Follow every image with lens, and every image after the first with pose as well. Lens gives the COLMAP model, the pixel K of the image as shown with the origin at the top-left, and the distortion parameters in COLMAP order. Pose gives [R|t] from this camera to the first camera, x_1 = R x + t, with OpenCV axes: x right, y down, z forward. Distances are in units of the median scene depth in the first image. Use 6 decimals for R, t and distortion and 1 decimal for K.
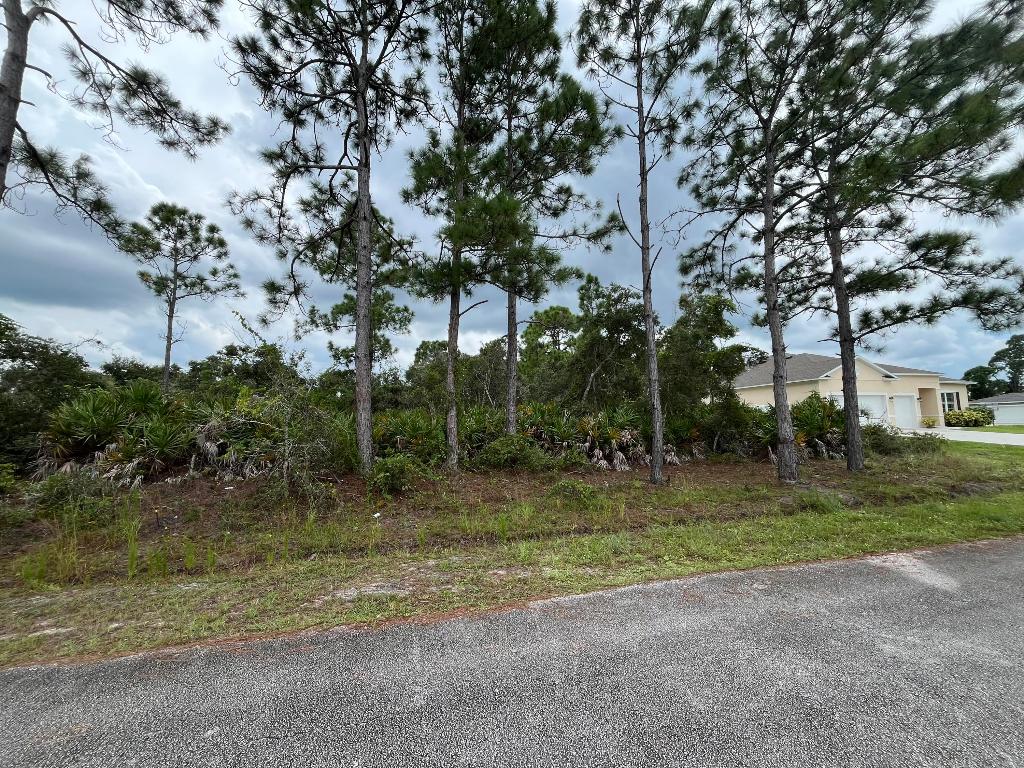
lens RADIAL K [[413.4, 0, 510.8], [0, 413.4, 381.3], [0, 0, 1]] dist [-0.001673, -0.000185]
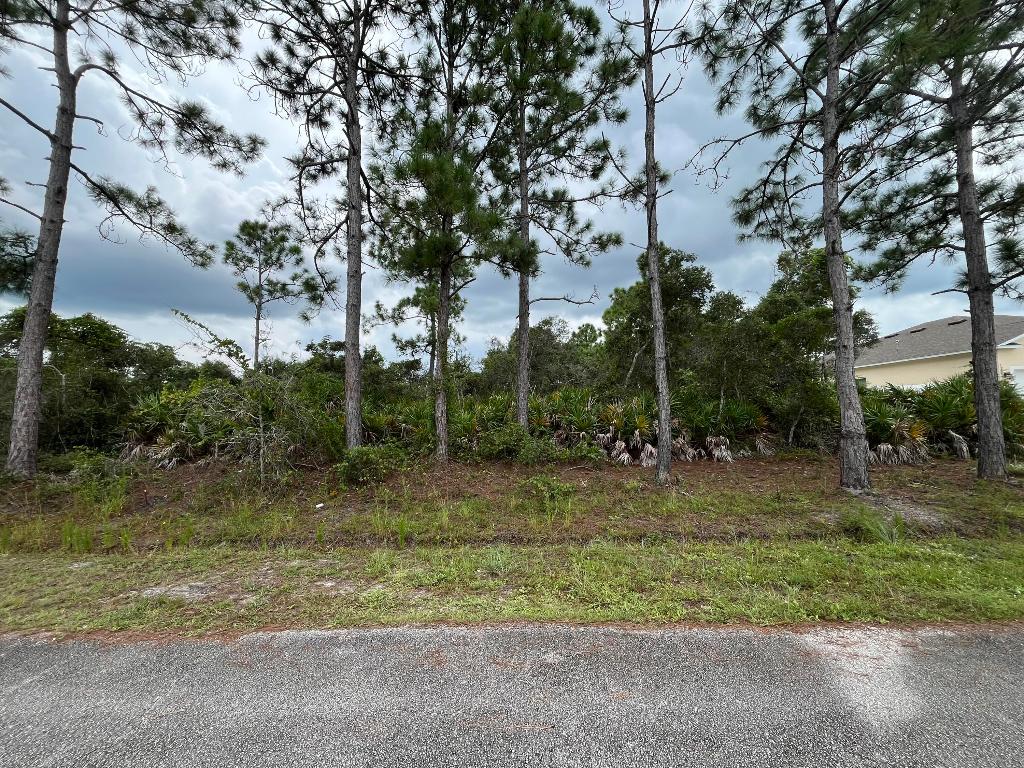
lens RADIAL K [[413.4, 0, 510.8], [0, 413.4, 381.3], [0, 0, 1]] dist [-0.001673, -0.000185]
pose [[0.959890, -0.023115, -0.279422, 0.232009], [0.032439, 0.999059, 0.028790, 0.007723], [0.278494, -0.036699, 0.959737, 0.109990]]
